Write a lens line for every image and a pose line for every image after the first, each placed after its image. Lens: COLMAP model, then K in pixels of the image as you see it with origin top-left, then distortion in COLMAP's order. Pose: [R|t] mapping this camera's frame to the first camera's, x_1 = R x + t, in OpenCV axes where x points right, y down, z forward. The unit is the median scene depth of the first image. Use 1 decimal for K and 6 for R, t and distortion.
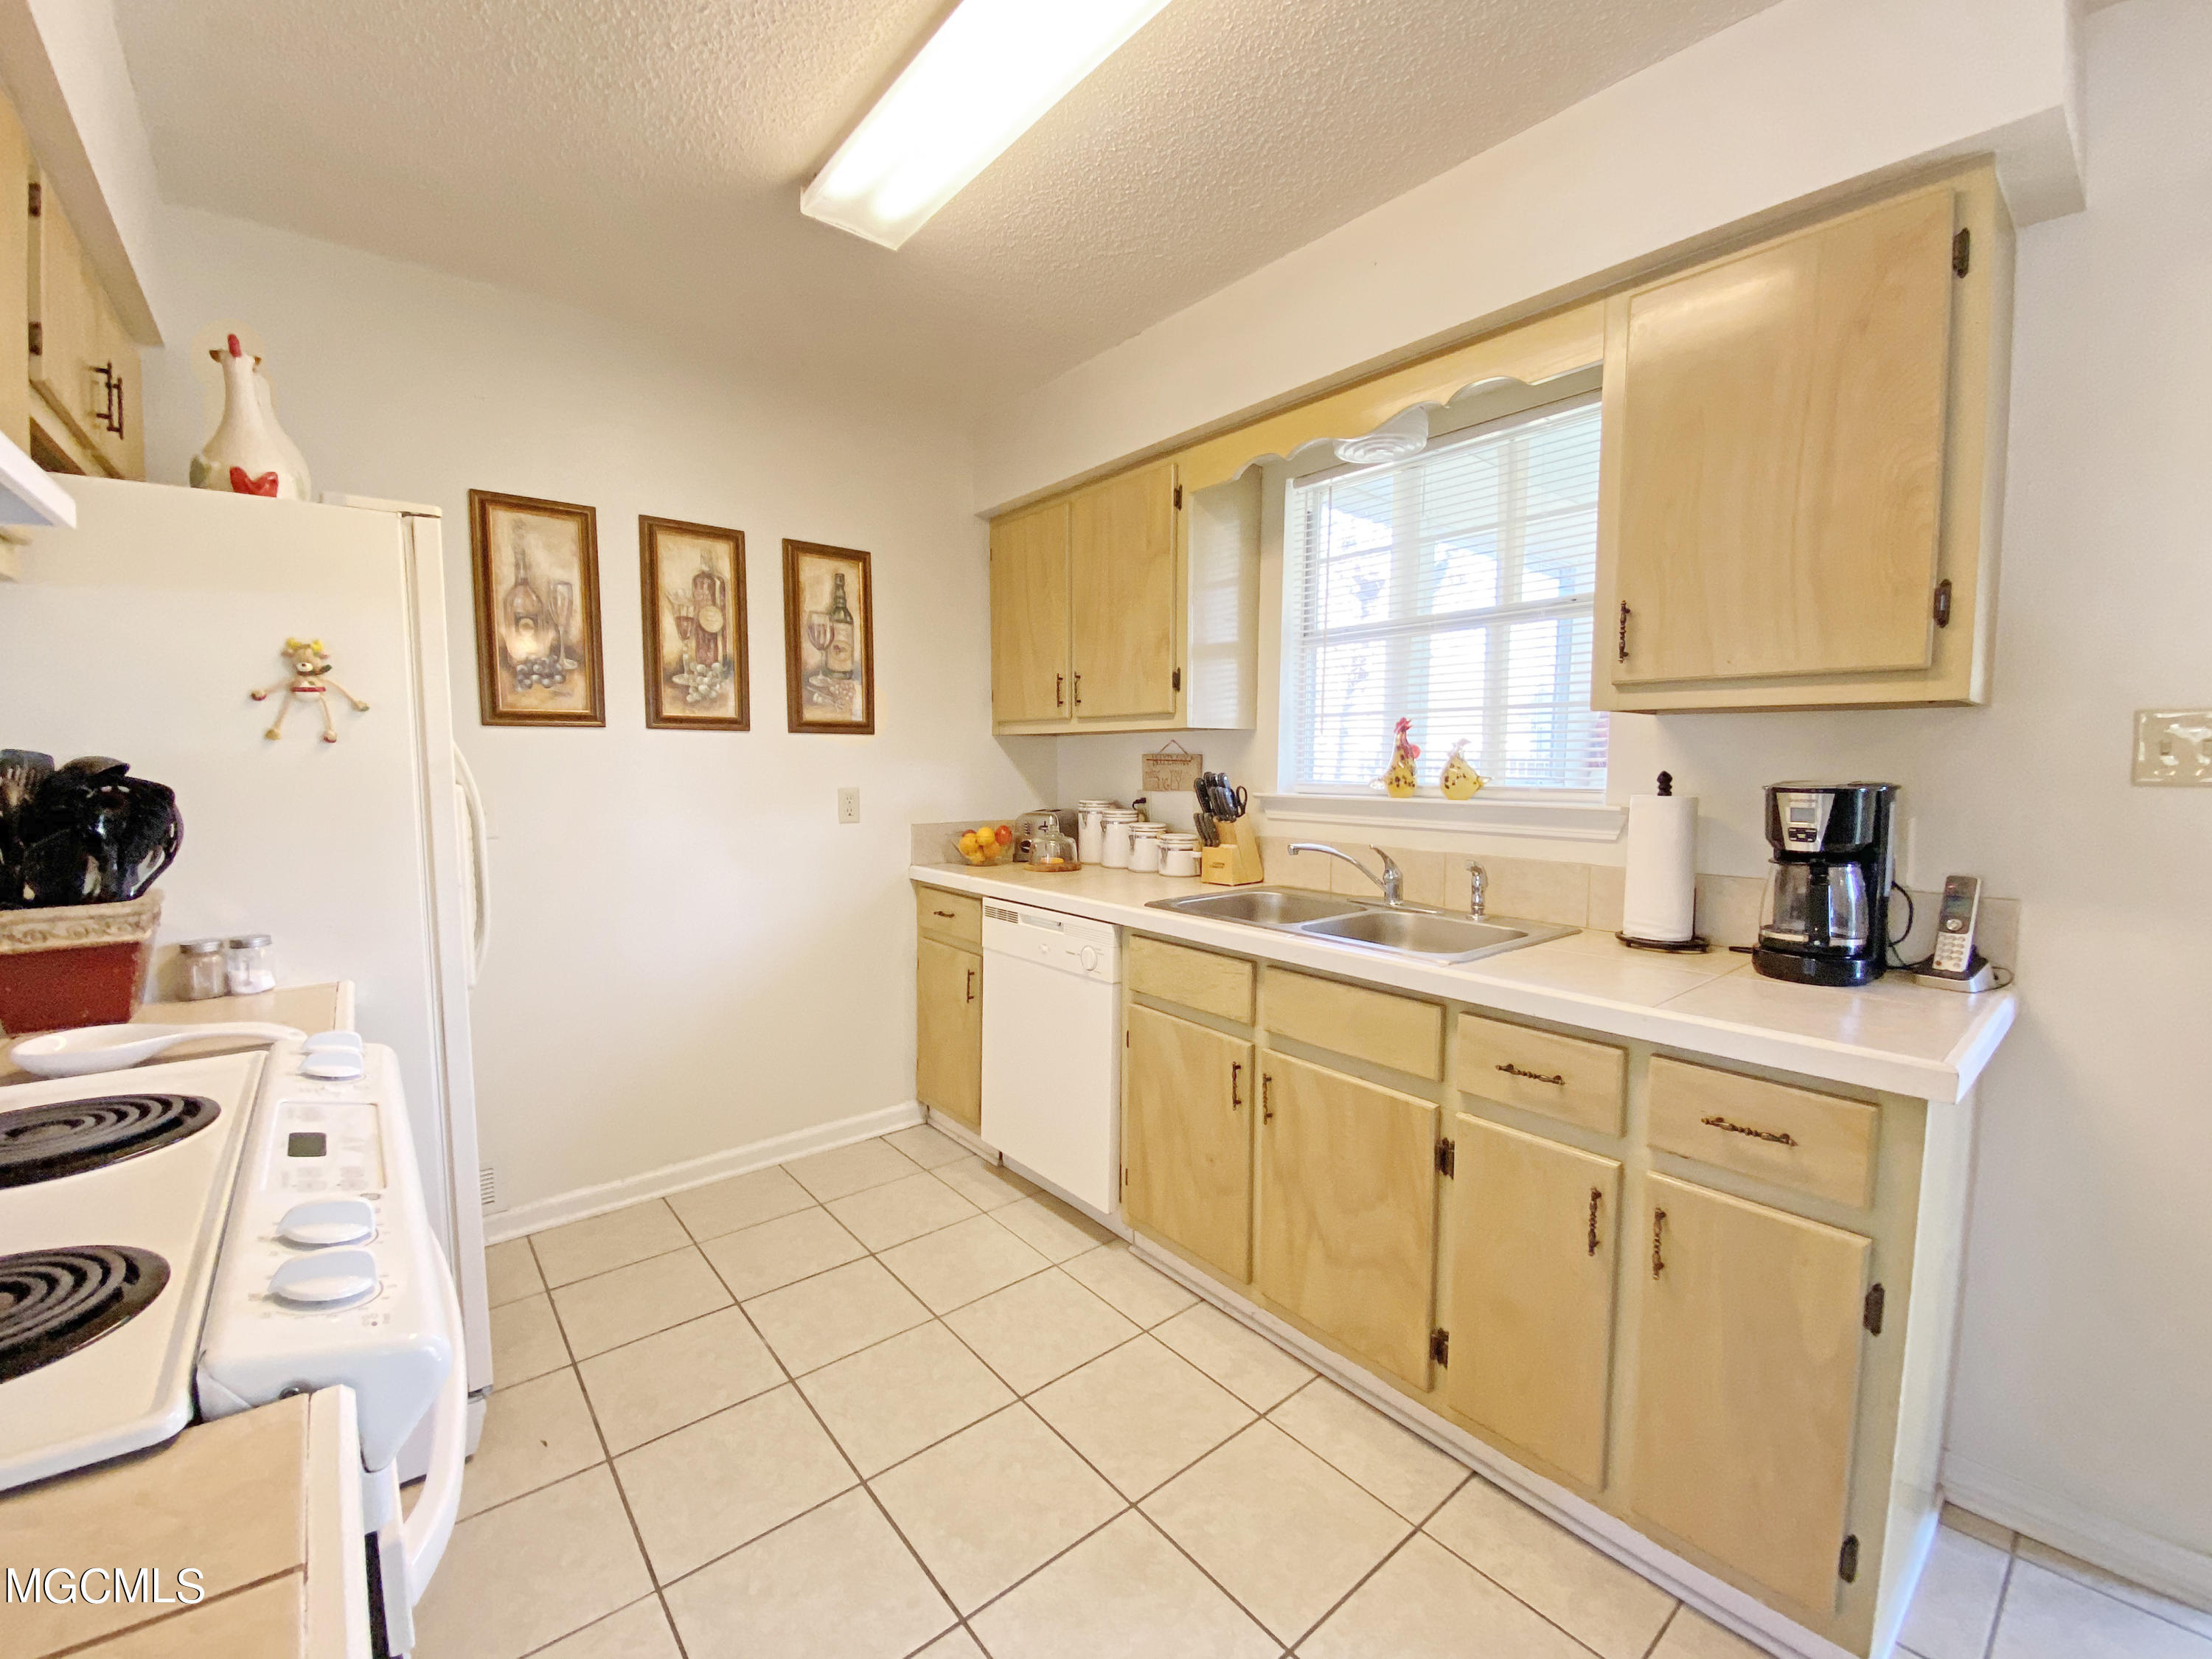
lens RADIAL K [[903.5, 0, 1131.0], [0, 903.5, 831.9], [0, 0, 1]] dist [0.069847, -0.000094]
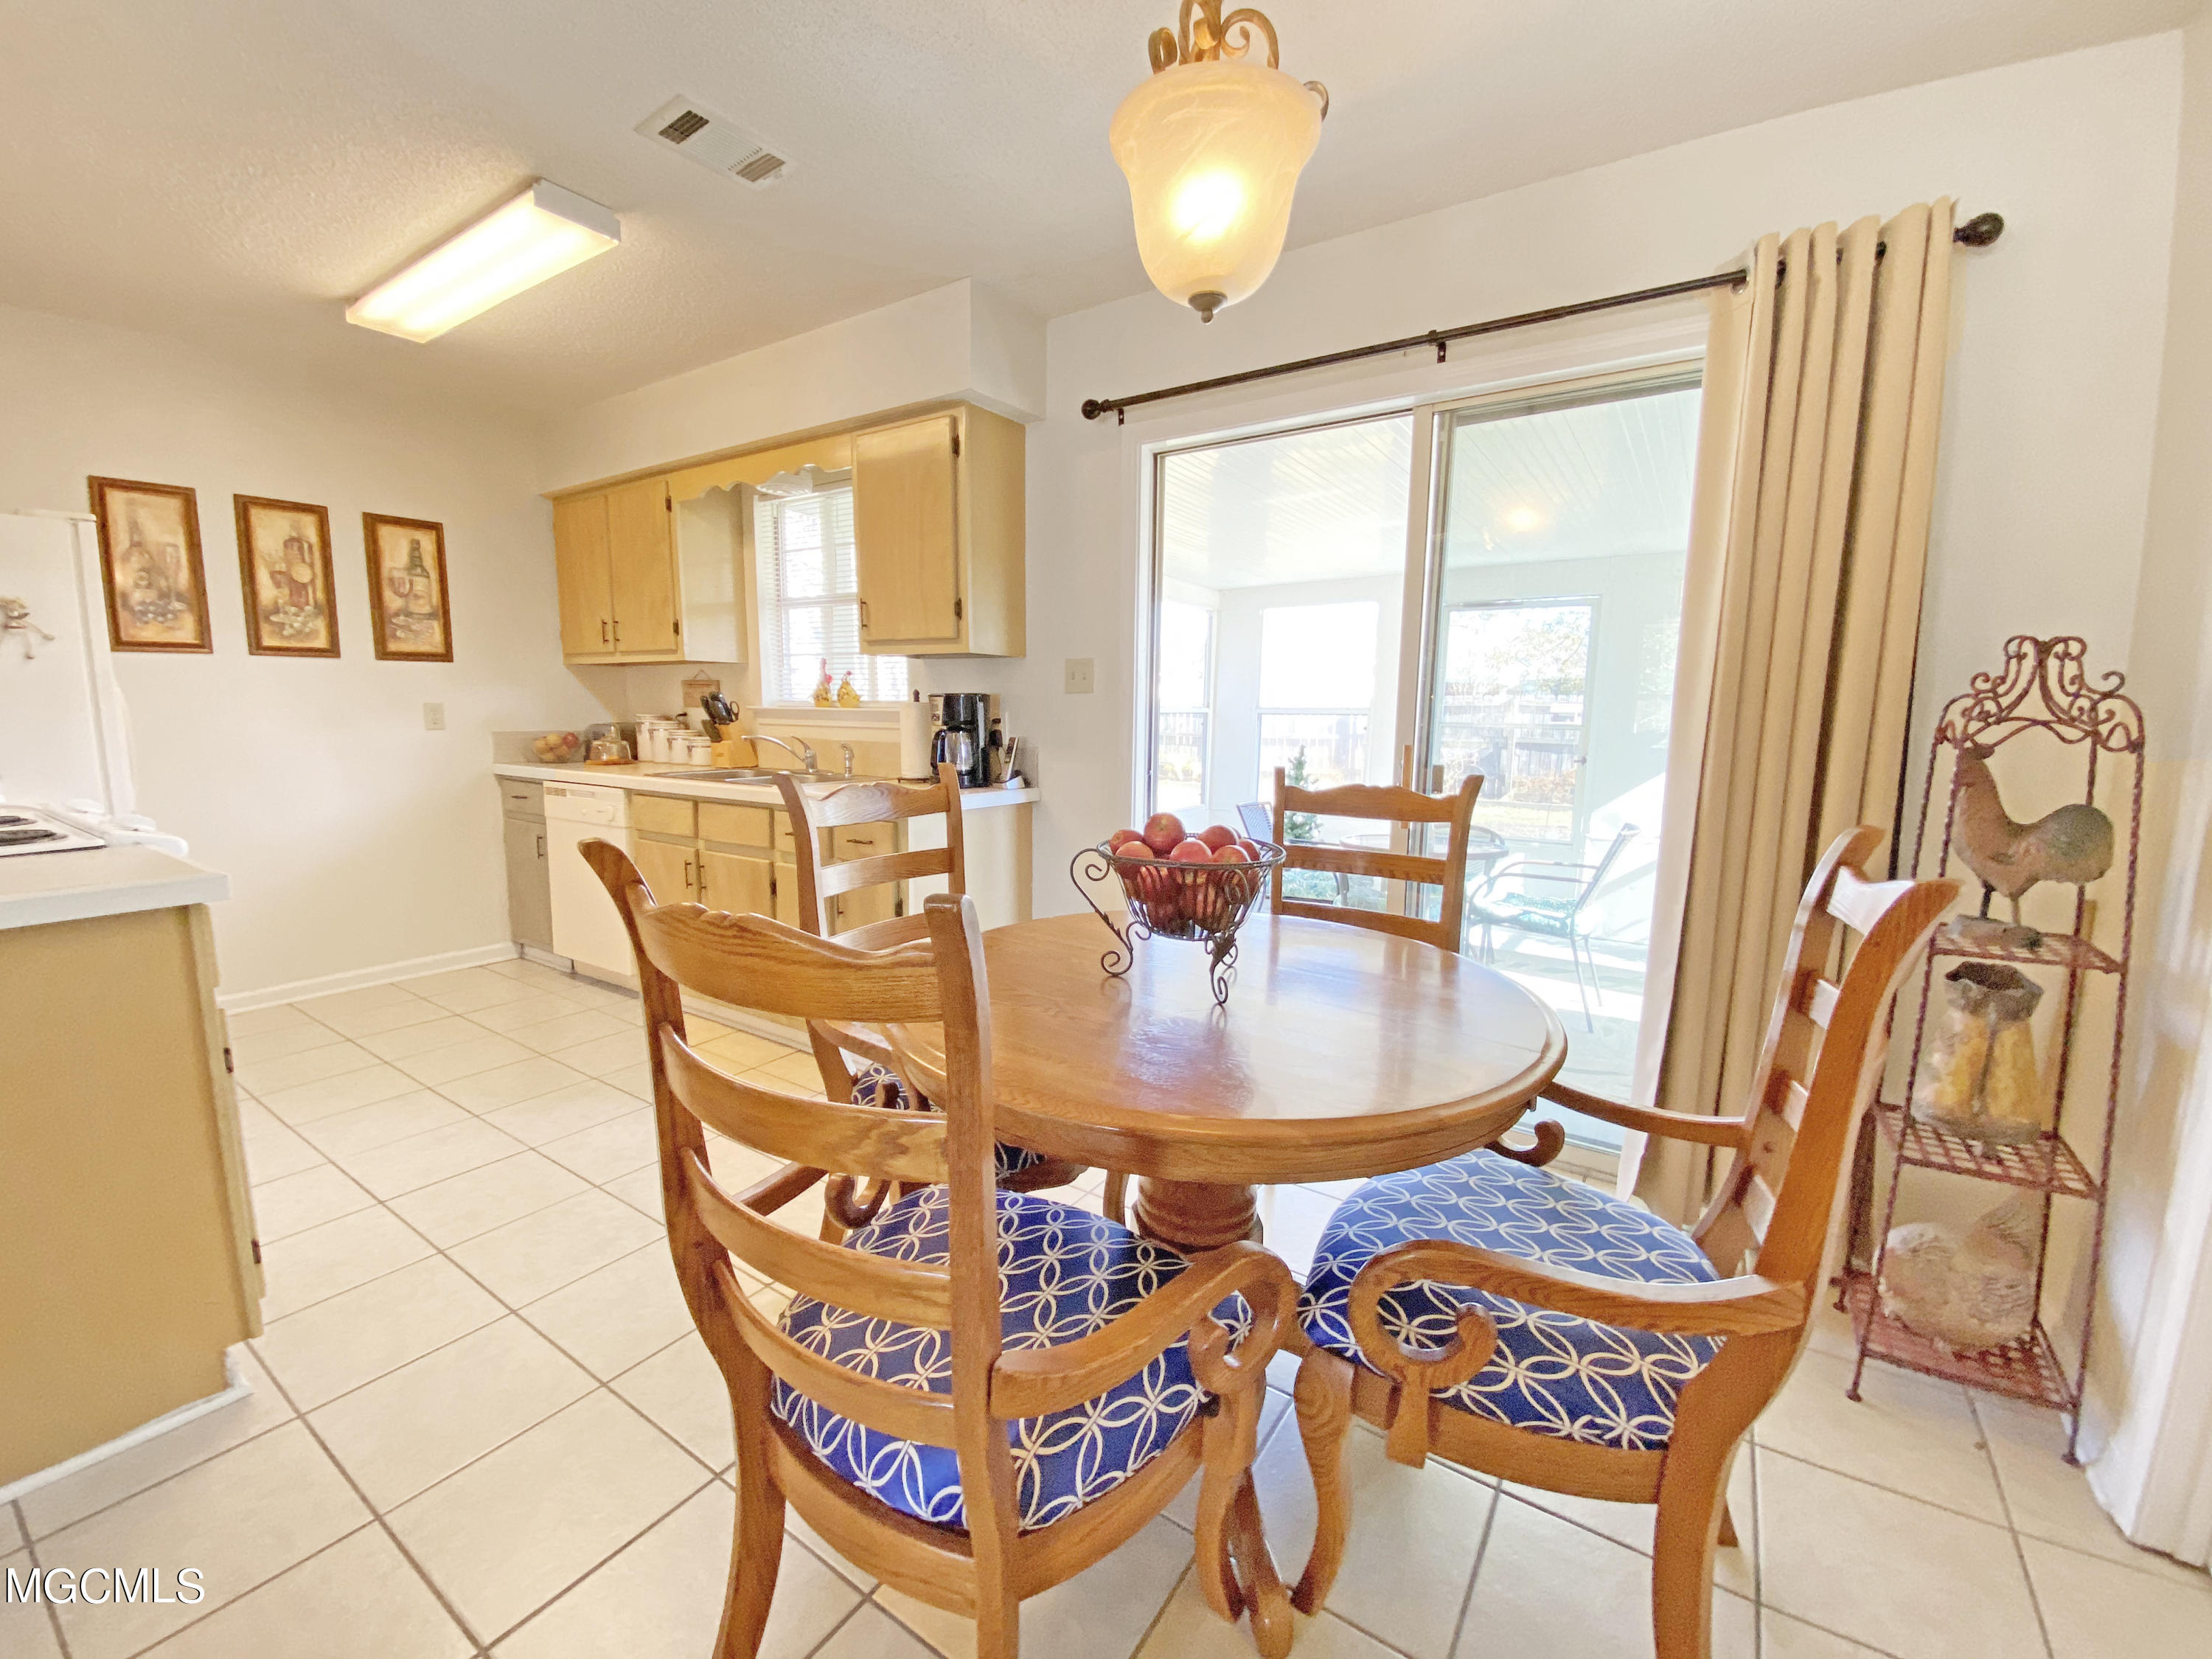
lens RADIAL K [[898.1, 0, 1106.0], [0, 898.1, 829.5], [0, 0, 1]] dist [-0.000568, -0.000439]
pose [[0.962886, -0.031525, 0.268061, 0.303983], [0.015291, 0.997932, 0.062434, 0.075647], [-0.269475, -0.056017, 0.961377, -0.580574]]
